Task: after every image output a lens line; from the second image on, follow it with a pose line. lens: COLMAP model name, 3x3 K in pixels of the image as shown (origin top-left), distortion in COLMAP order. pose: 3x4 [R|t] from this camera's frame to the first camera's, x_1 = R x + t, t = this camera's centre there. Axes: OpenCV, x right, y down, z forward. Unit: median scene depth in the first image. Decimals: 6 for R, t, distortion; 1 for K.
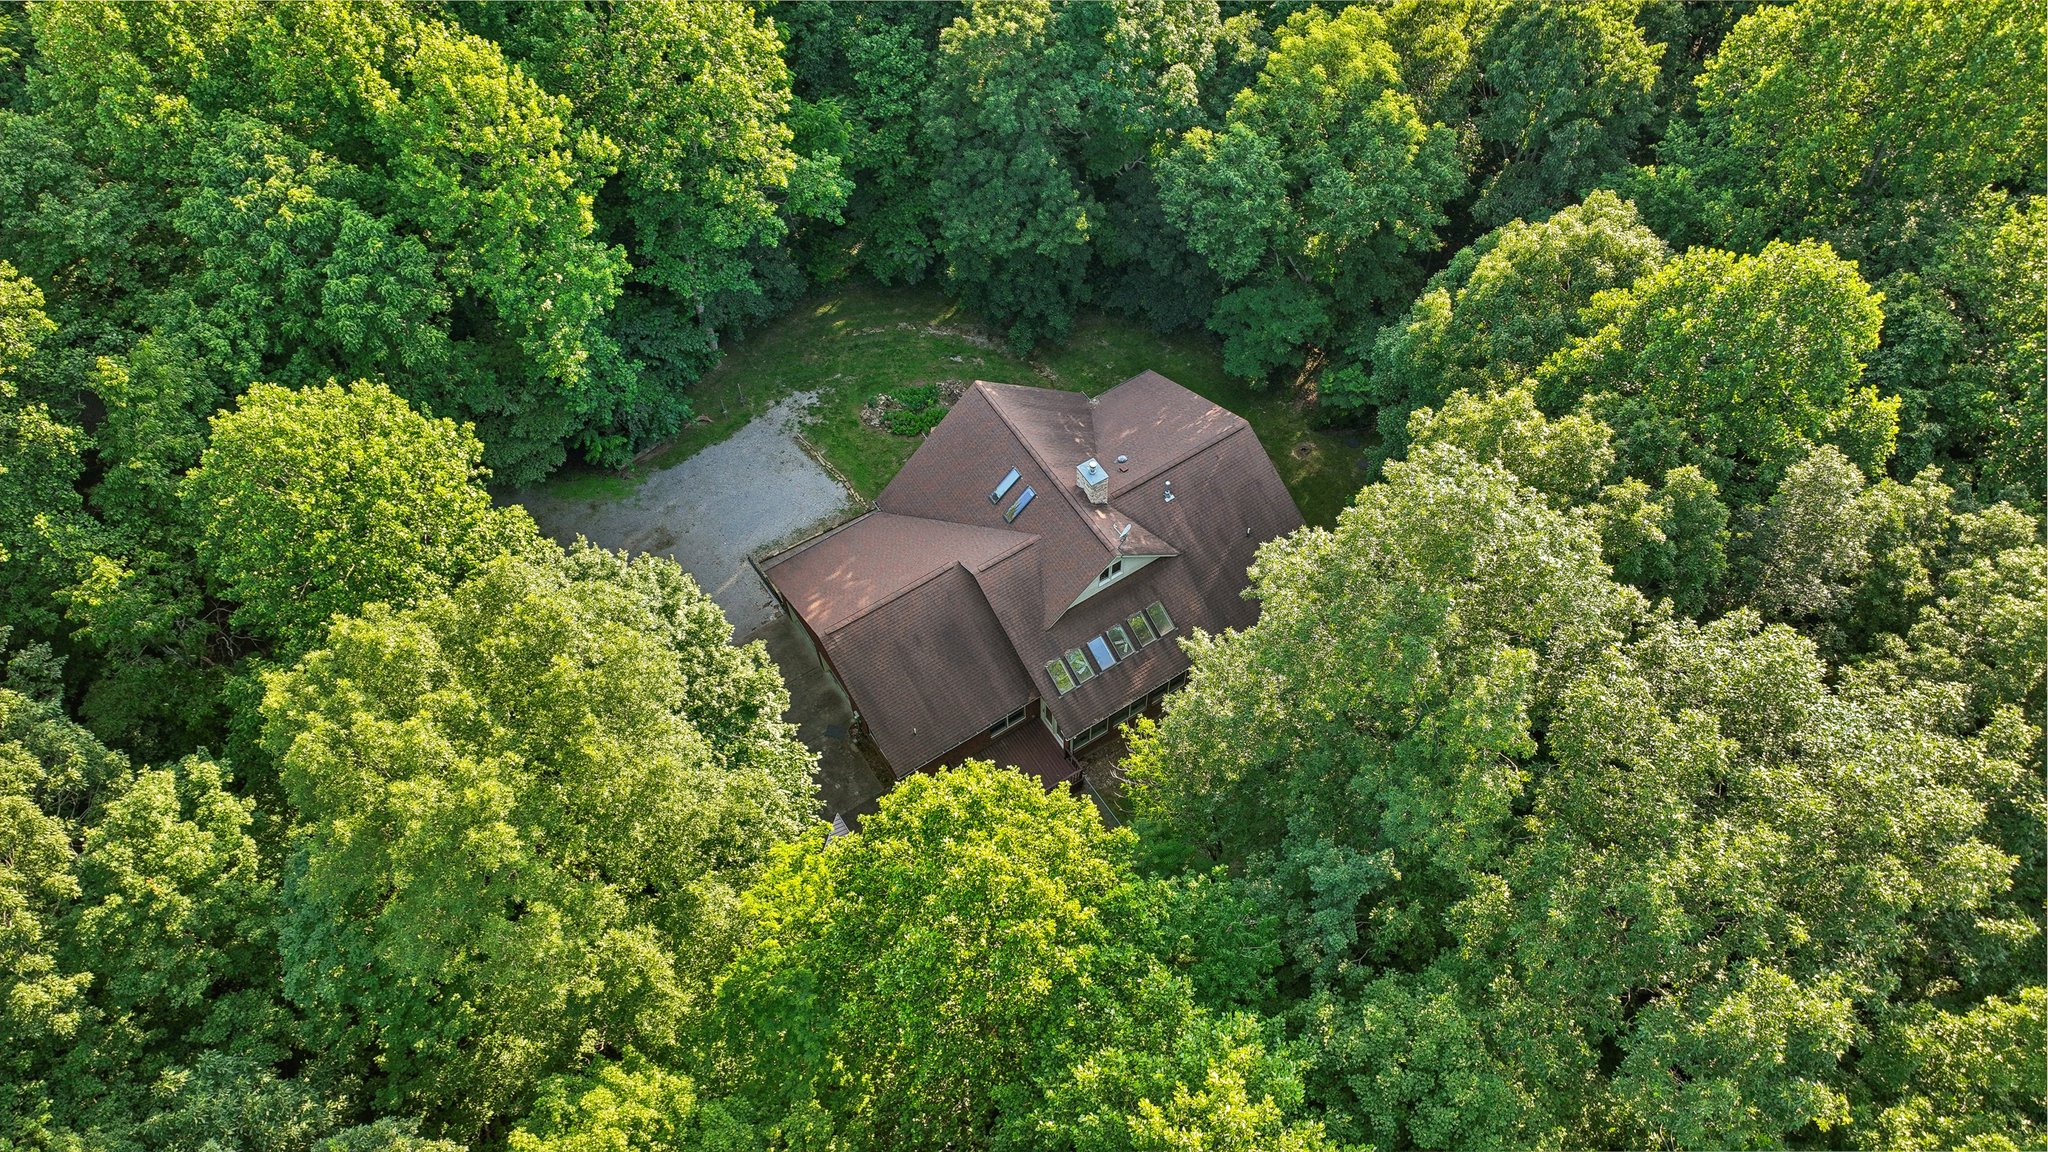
lens RADIAL K [[1447.0, 0, 1023.0], [0, 1447.0, 576.9], [0, 0, 1]] dist [-0.002680, -0.000336]
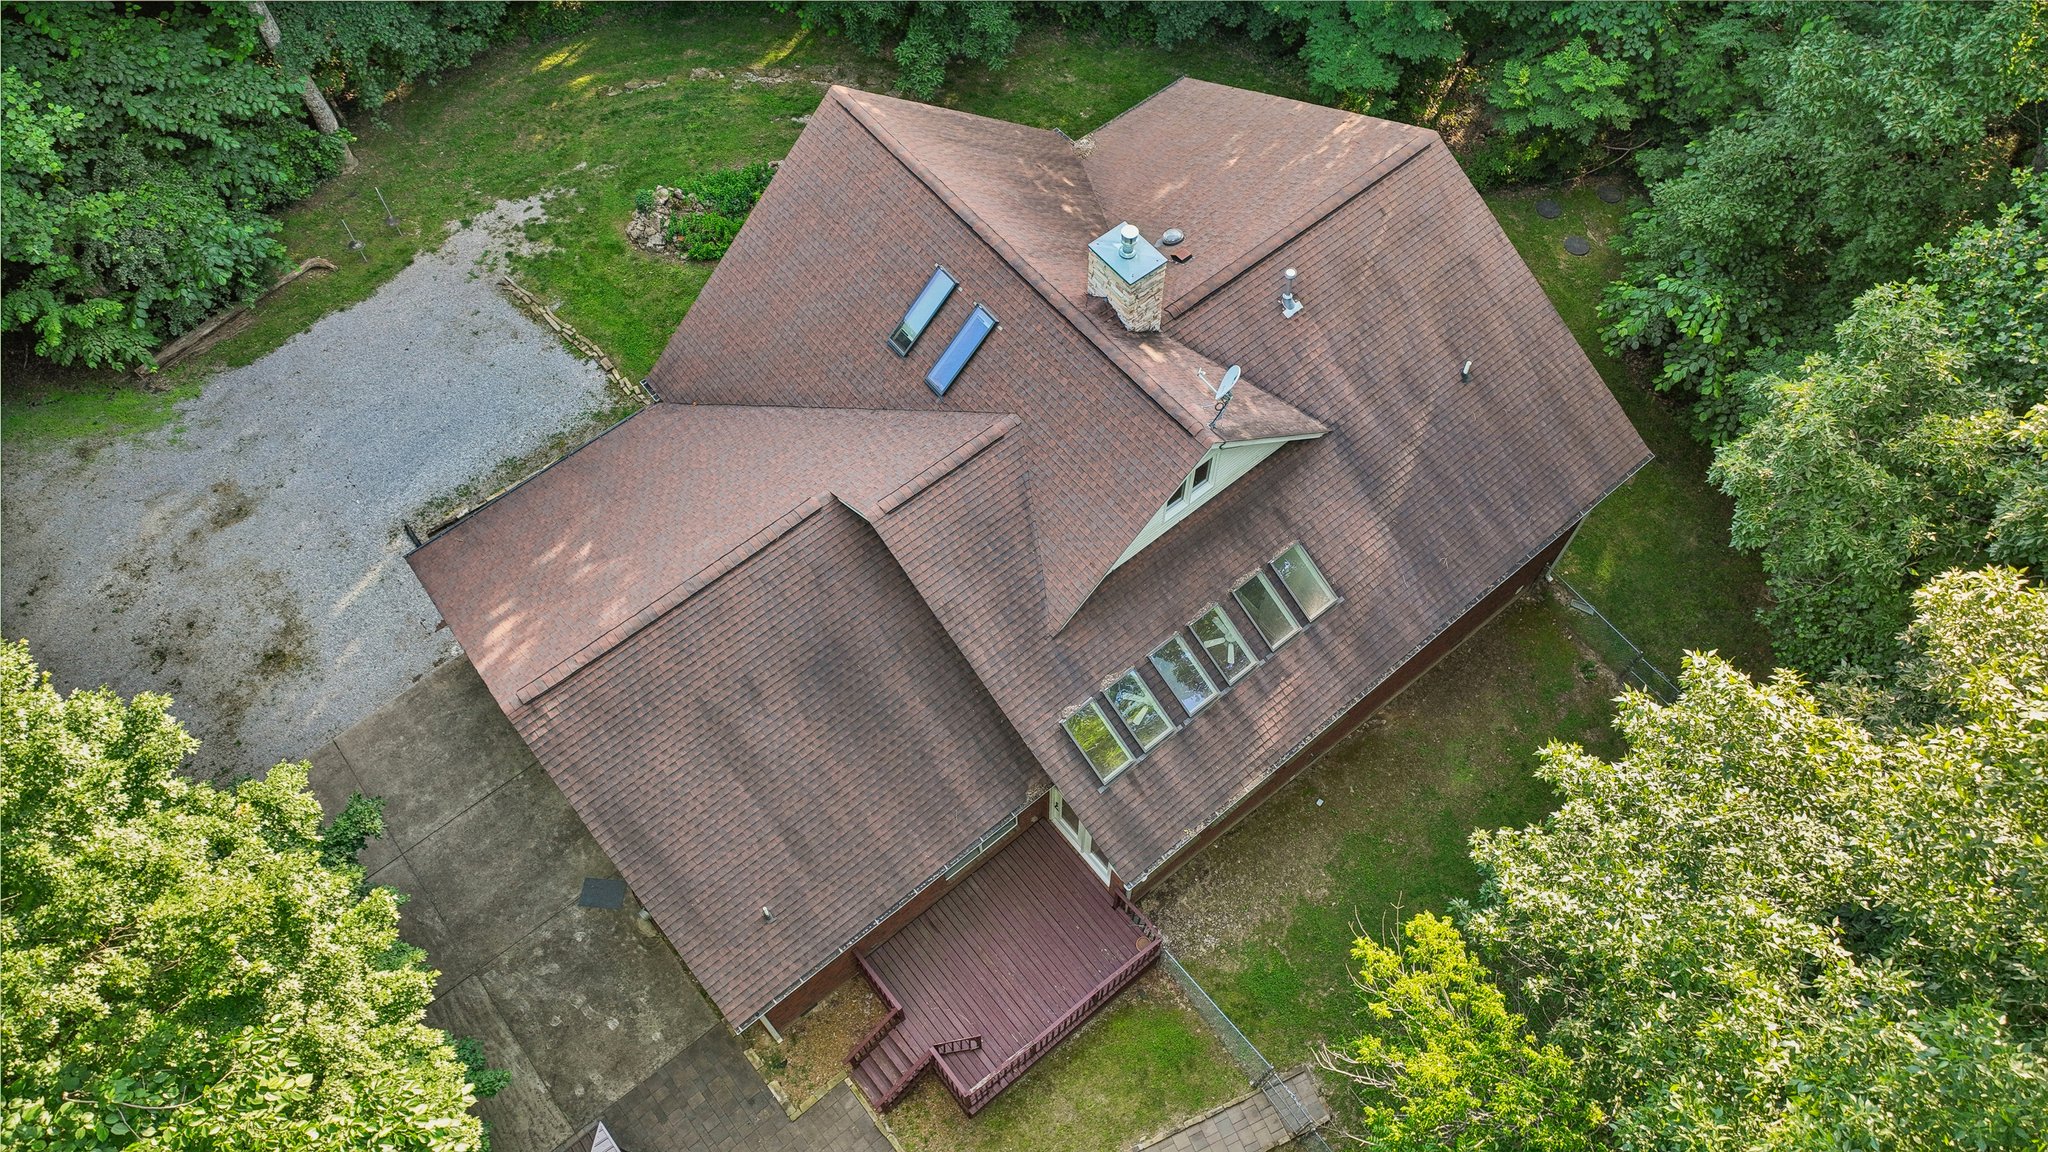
lens RADIAL K [[1447.0, 0, 1025.8], [0, 1447.0, 571.5], [0, 0, 1]] dist [-0.002680, -0.000336]
pose [[0.993504, -0.096614, 0.060133, -0.015357], [0.093596, 0.994296, 0.051134, -0.004264], [-0.064730, -0.045174, 0.996880, 0.554438]]
